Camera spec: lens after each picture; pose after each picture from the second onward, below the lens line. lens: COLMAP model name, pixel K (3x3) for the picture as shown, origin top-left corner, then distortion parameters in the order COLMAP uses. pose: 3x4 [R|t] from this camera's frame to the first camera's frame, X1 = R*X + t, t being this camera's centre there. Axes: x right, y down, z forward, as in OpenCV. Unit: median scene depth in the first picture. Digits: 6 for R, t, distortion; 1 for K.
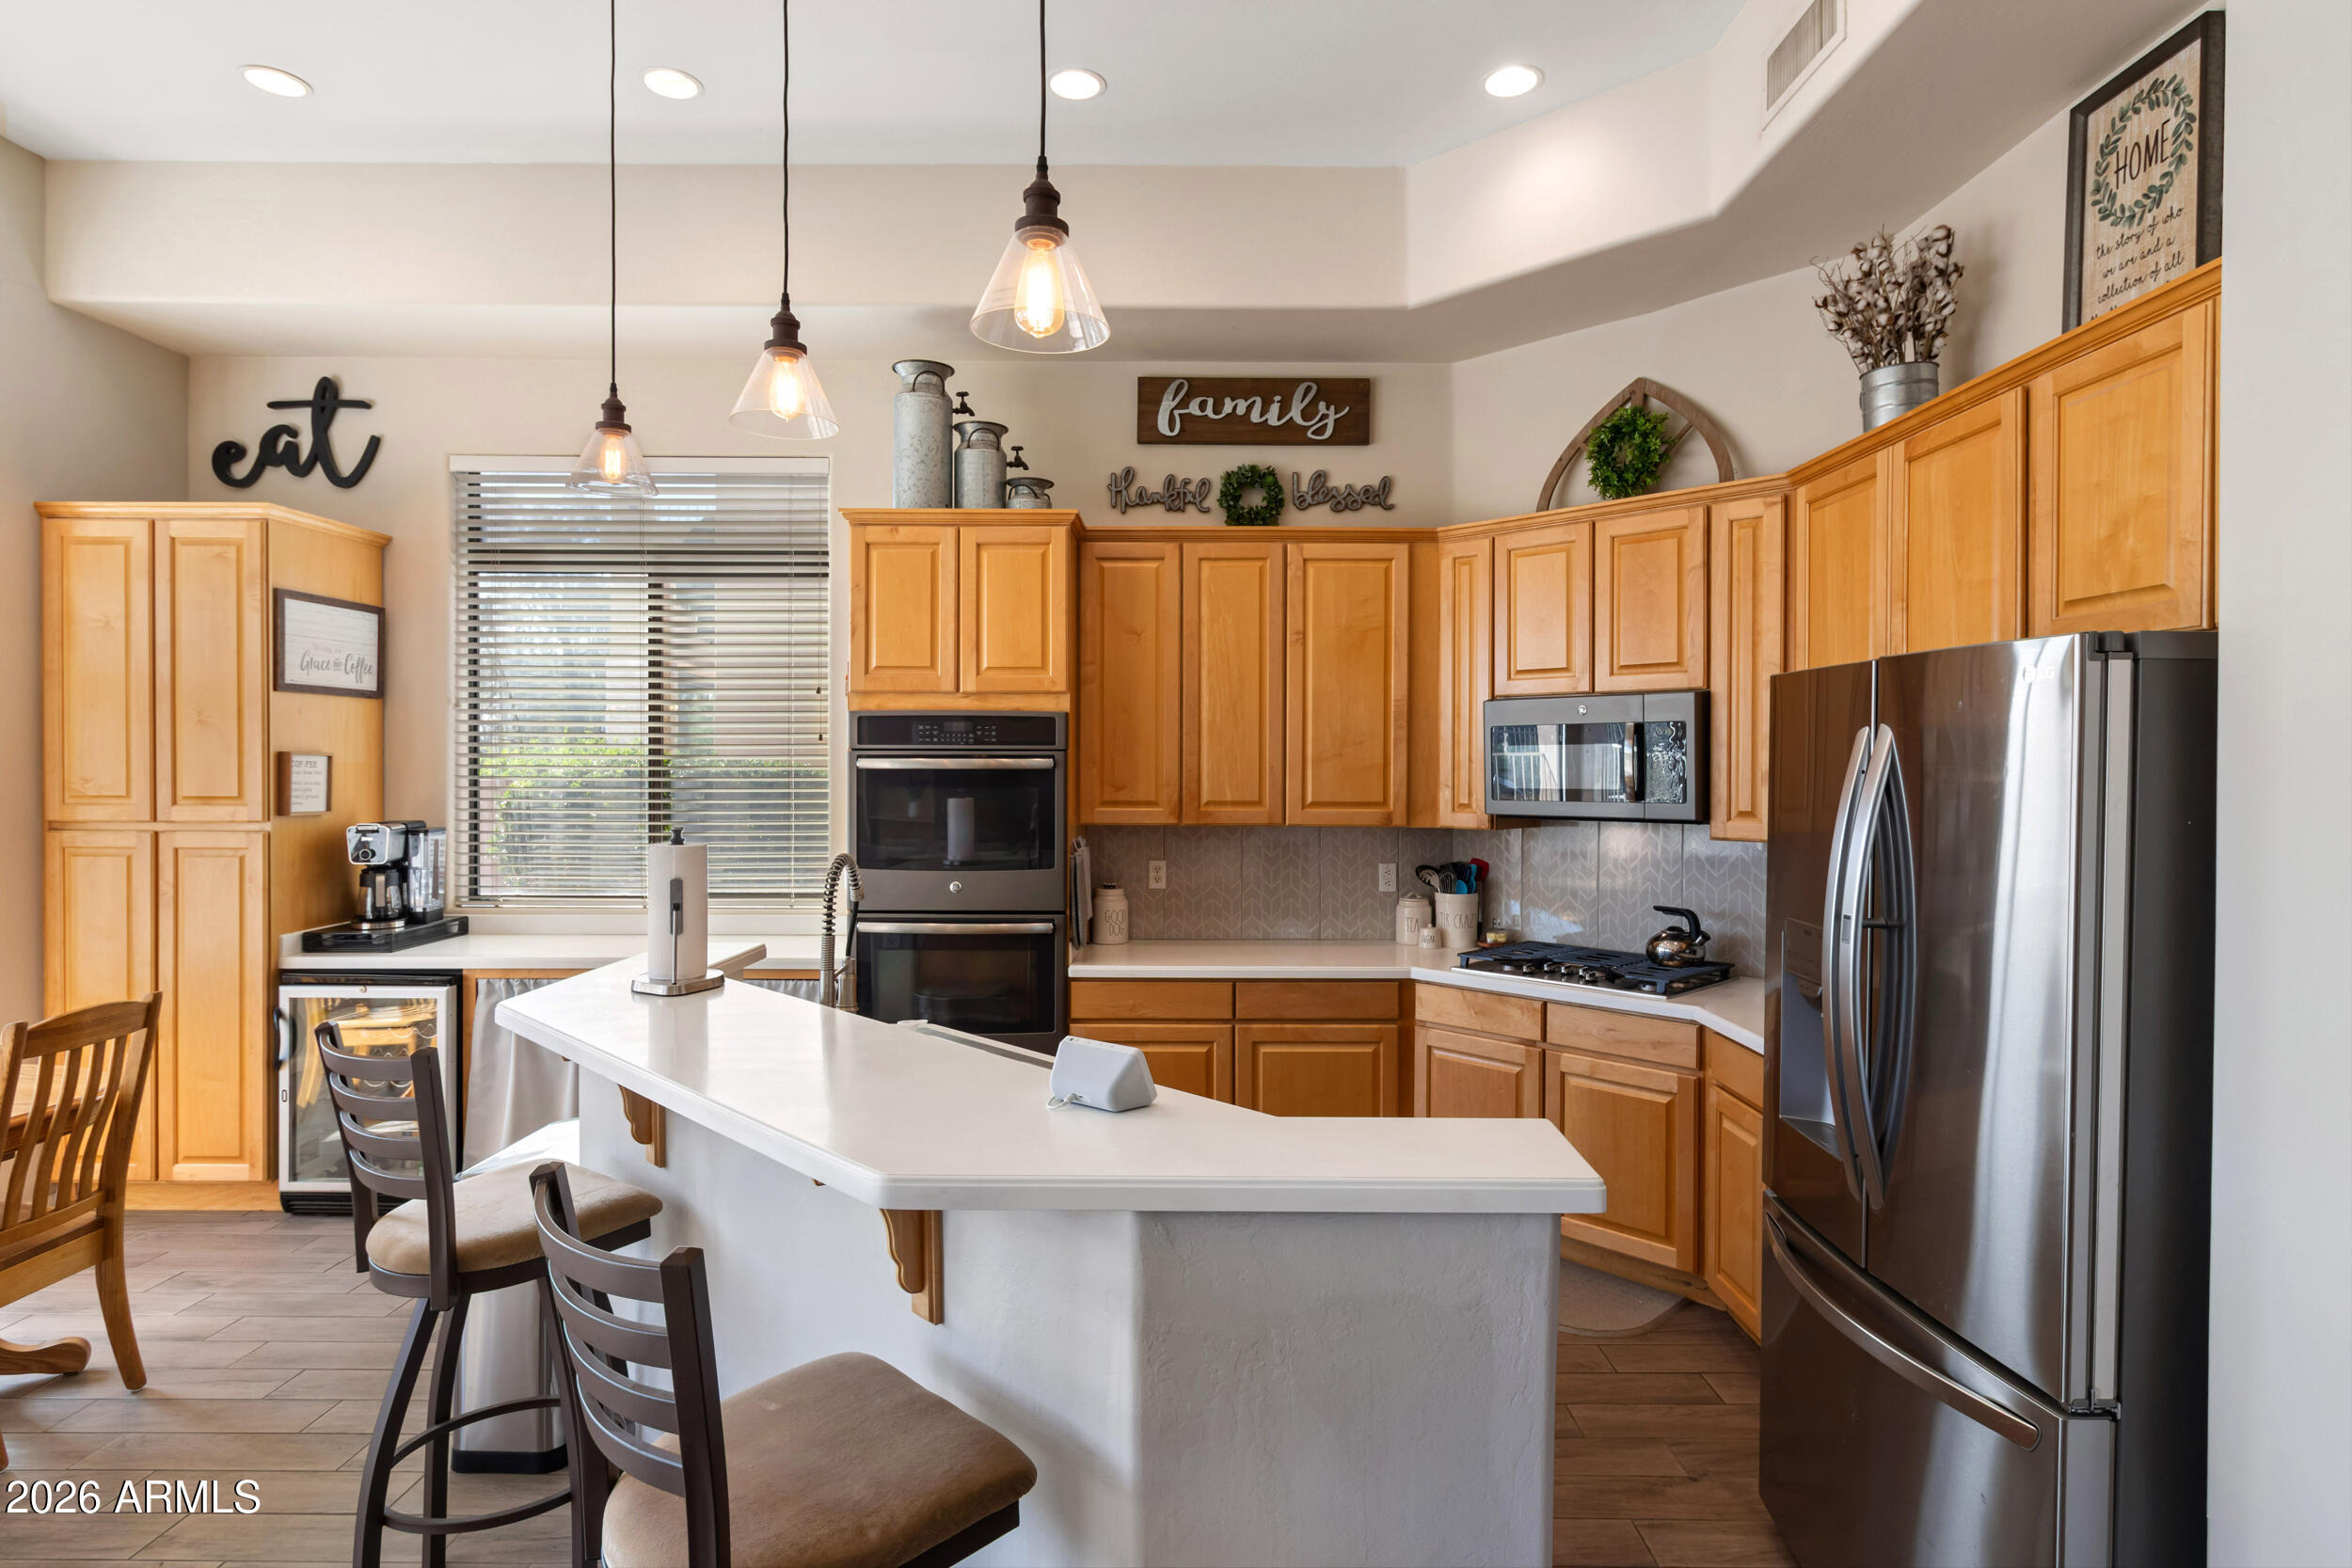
lens RADIAL K [[1241.4, 0, 1198.8], [0, 1241.4, 775.0], [0, 0, 1]] dist [-0.001650, -0.002214]
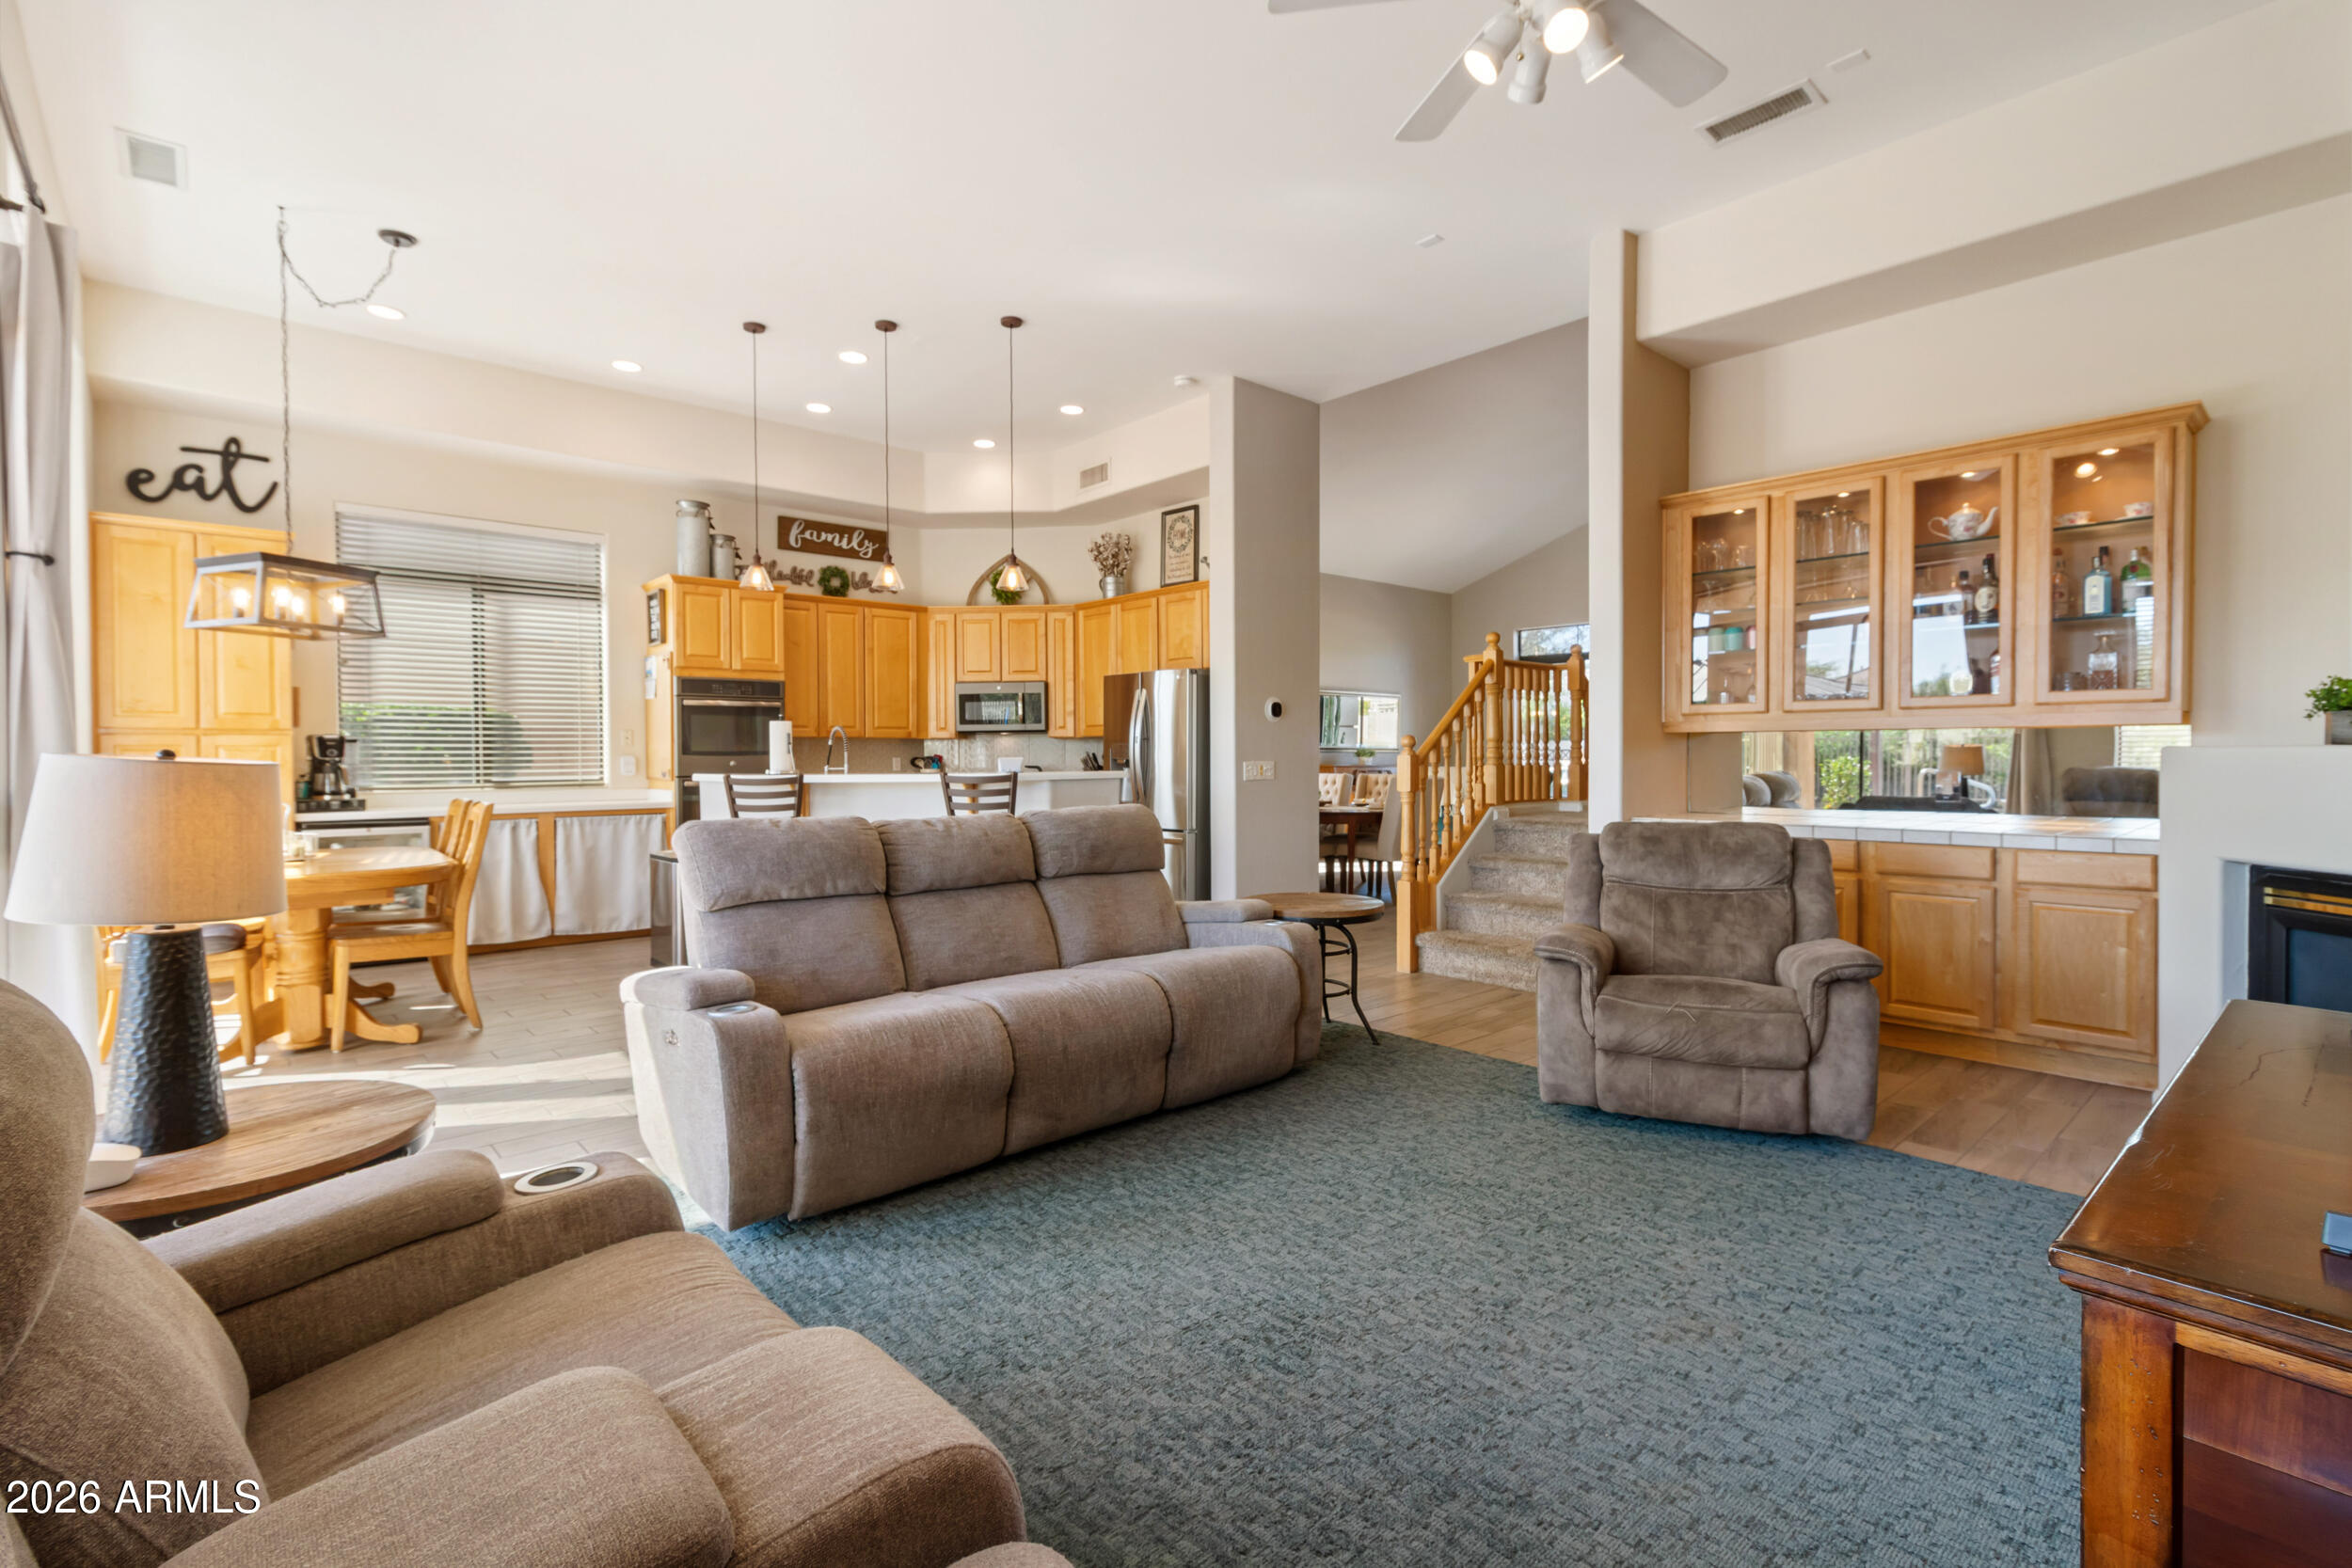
lens RADIAL K [[1089.0, 0, 1192.7], [0, 1089.0, 777.7], [0, 0, 1]] dist [0.001767, -0.000084]
pose [[0.738027, -0.021066, 0.674443, -0.834611], [0.014304, 0.999776, 0.015576, 0.094189], [-0.674620, -0.001848, 0.738163, -0.834328]]
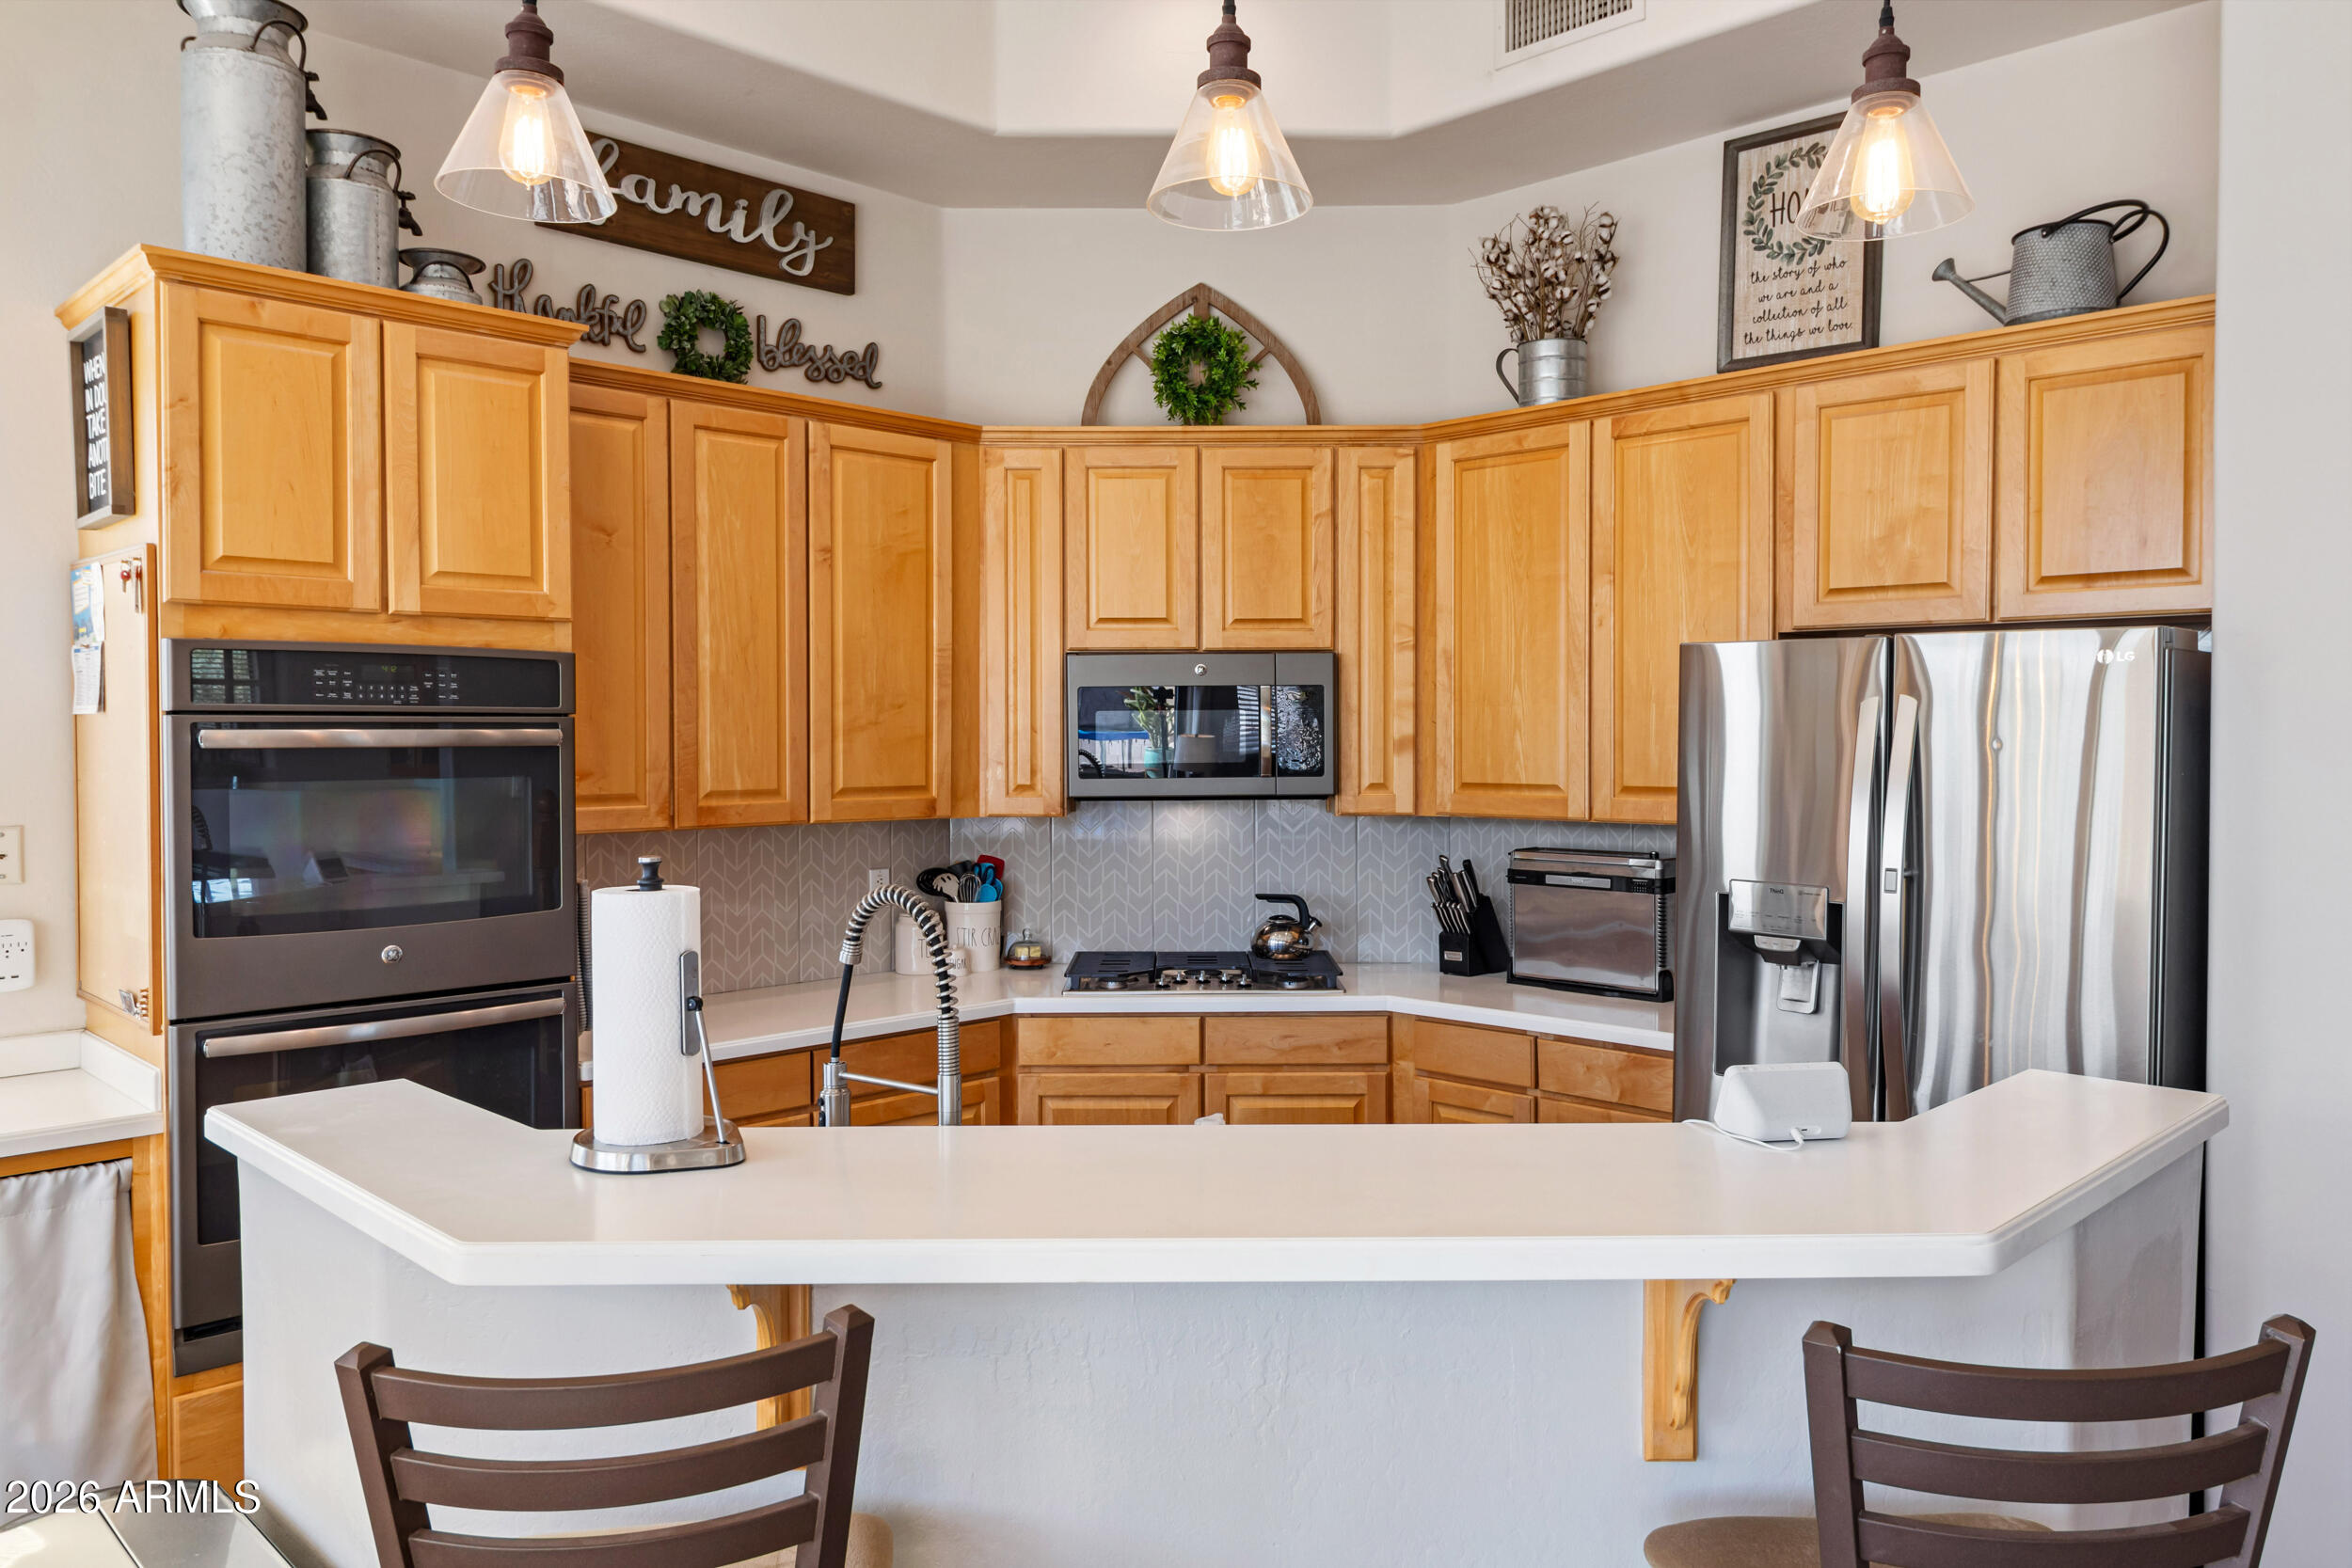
lens RADIAL K [[1641.6, 0, 1180.7], [0, 1641.6, 769.1], [0, 0, 1]] dist [0.002447, -0.006204]
pose [[0.699453, -0.020210, 0.714393, -0.467282], [0.011509, 0.999789, 0.017016, -0.003383], [-0.714586, -0.003680, 0.699538, 0.210448]]
